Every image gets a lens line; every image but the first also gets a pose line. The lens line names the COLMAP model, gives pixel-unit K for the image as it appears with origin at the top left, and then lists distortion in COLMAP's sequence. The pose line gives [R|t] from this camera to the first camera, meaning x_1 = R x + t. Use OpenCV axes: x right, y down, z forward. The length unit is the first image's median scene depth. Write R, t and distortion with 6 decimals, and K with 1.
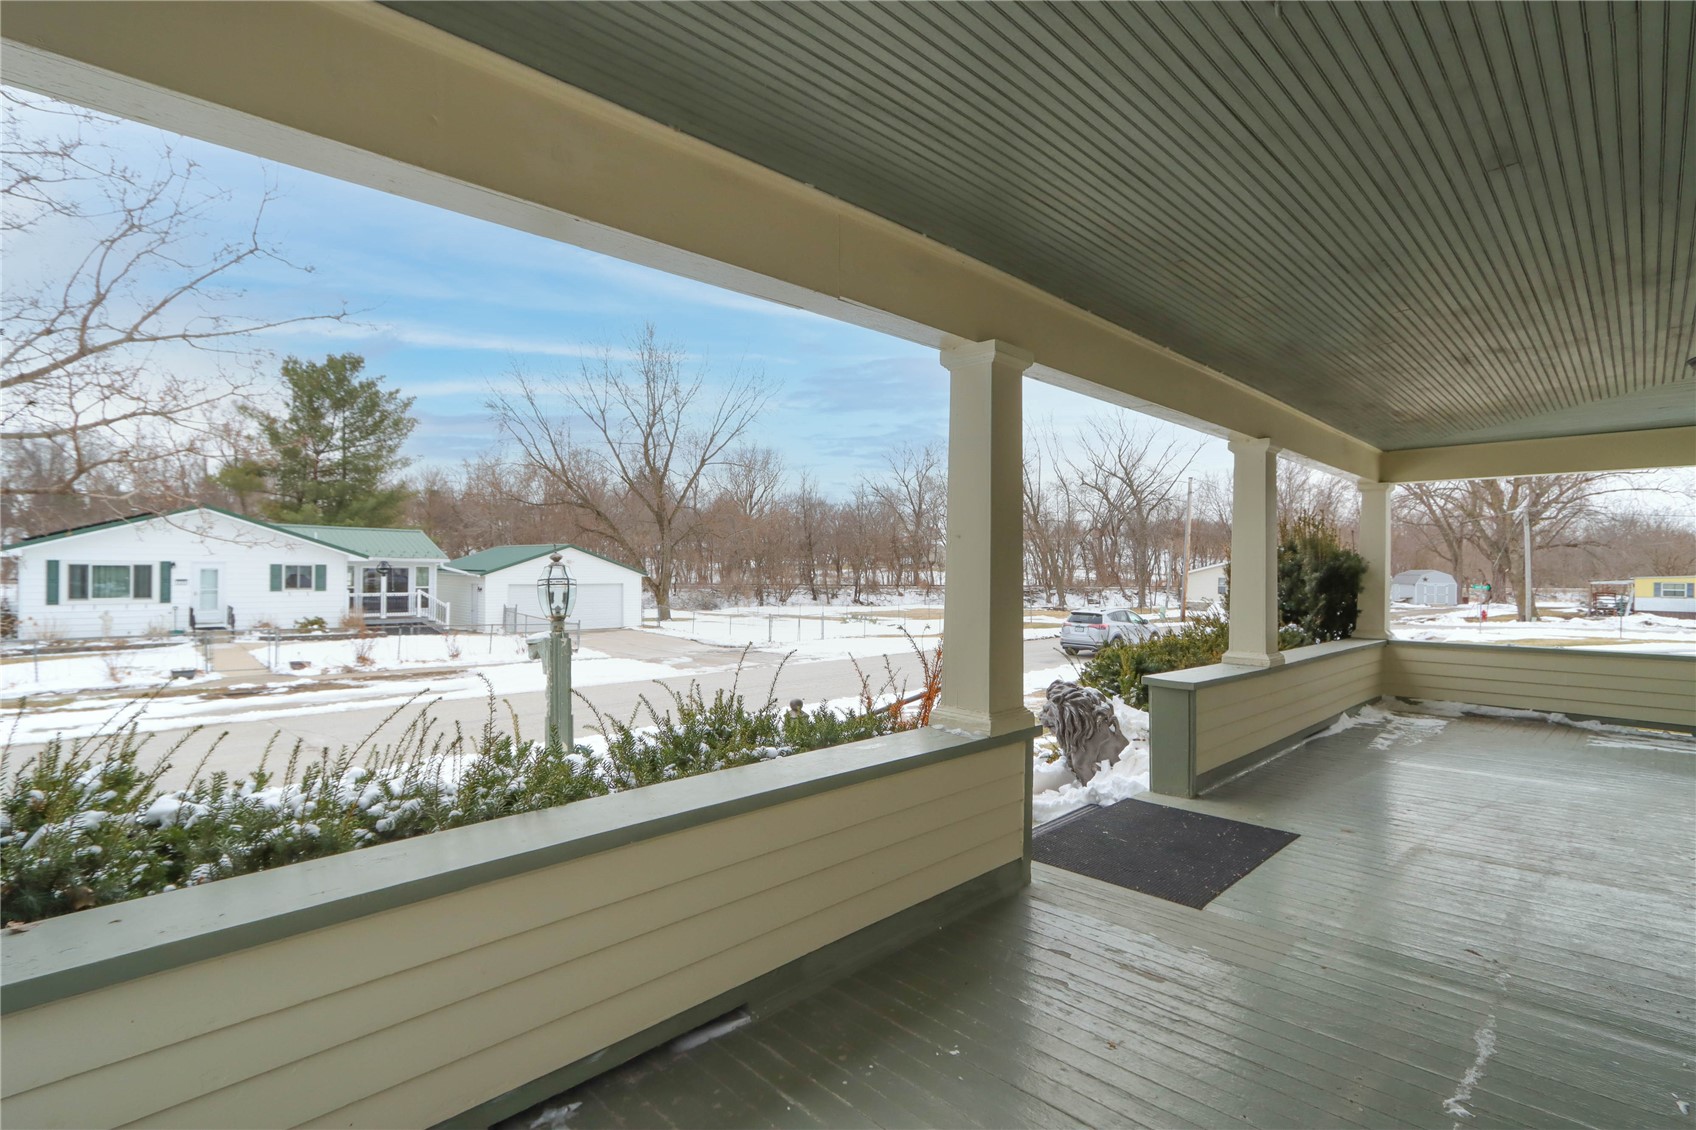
lens RADIAL K [[786.4, 0, 848.0], [0, 786.4, 565.0], [0, 0, 1]] dist [-0.012183, 0.001472]
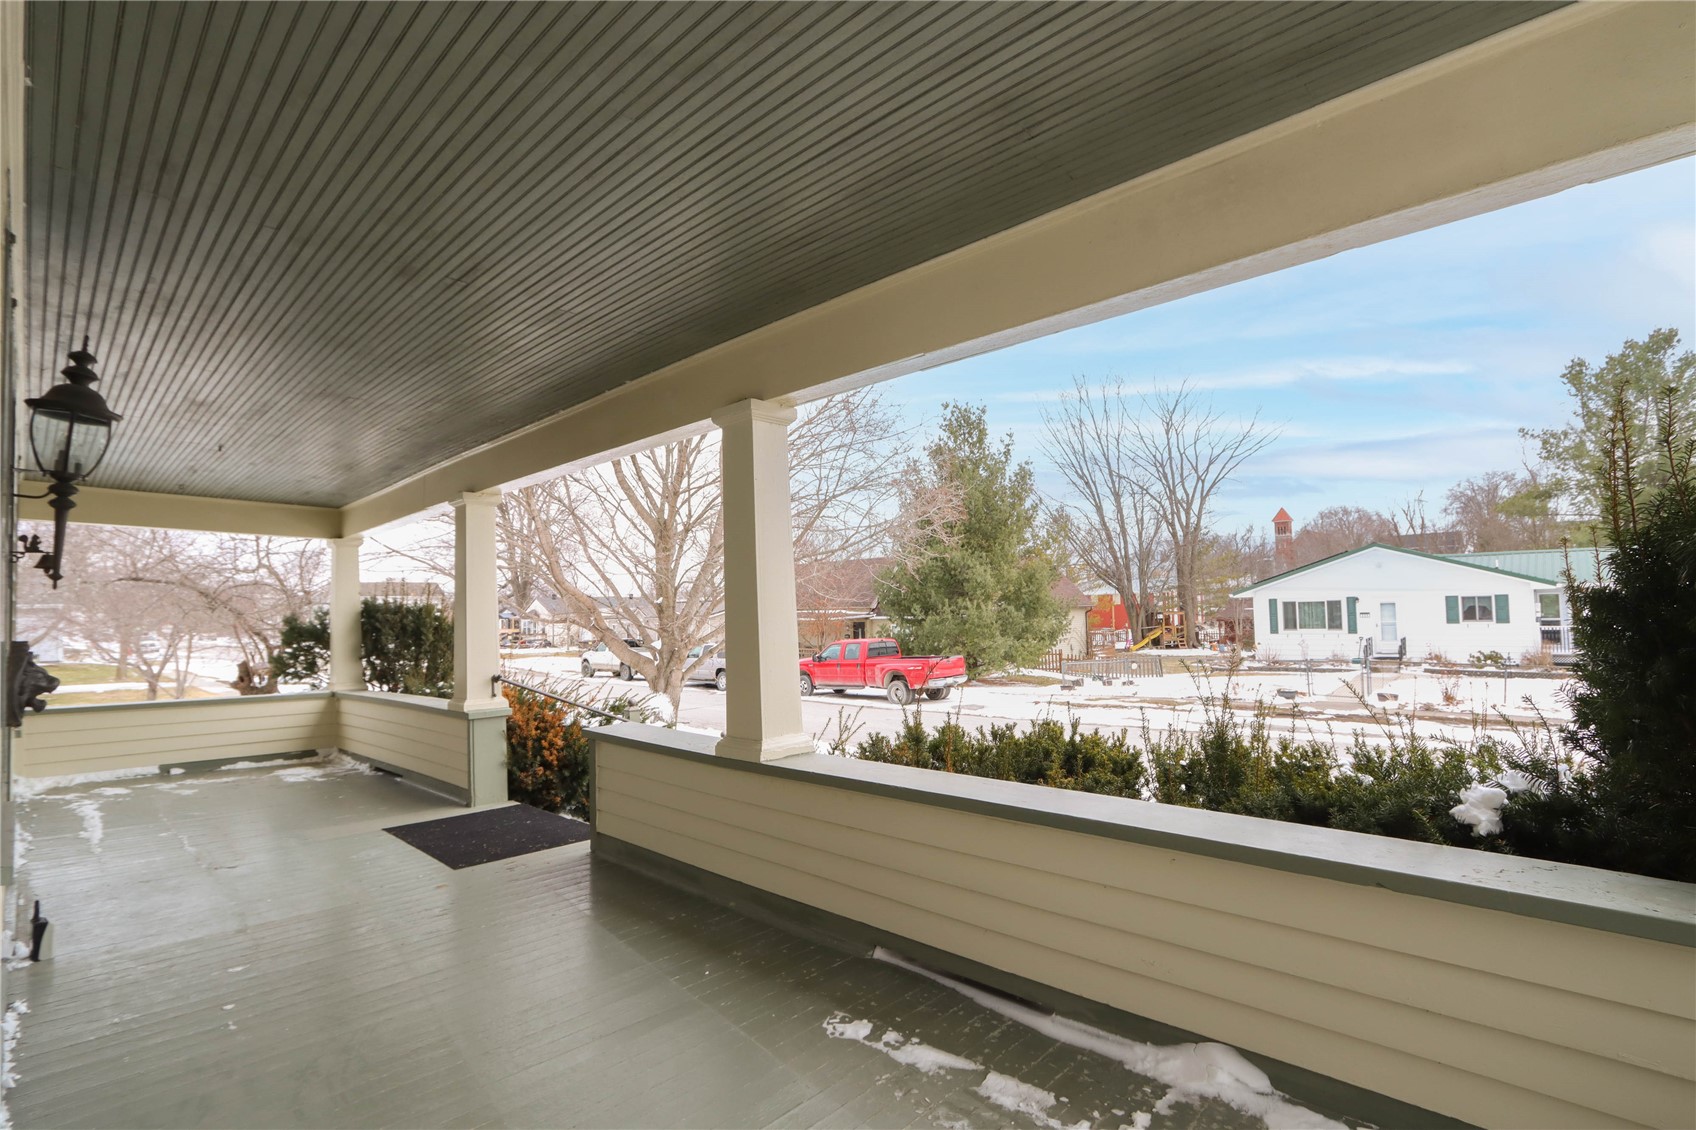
lens RADIAL K [[807.3, 0, 844.4], [0, 807.3, 550.6], [0, 0, 1]] dist [-0.023167, -0.000610]
pose [[0.038505, -0.083047, -0.995801, 0.252511], [0.026871, 0.996266, -0.082046, 0.004607], [0.998897, -0.023599, 0.040593, 0.222719]]
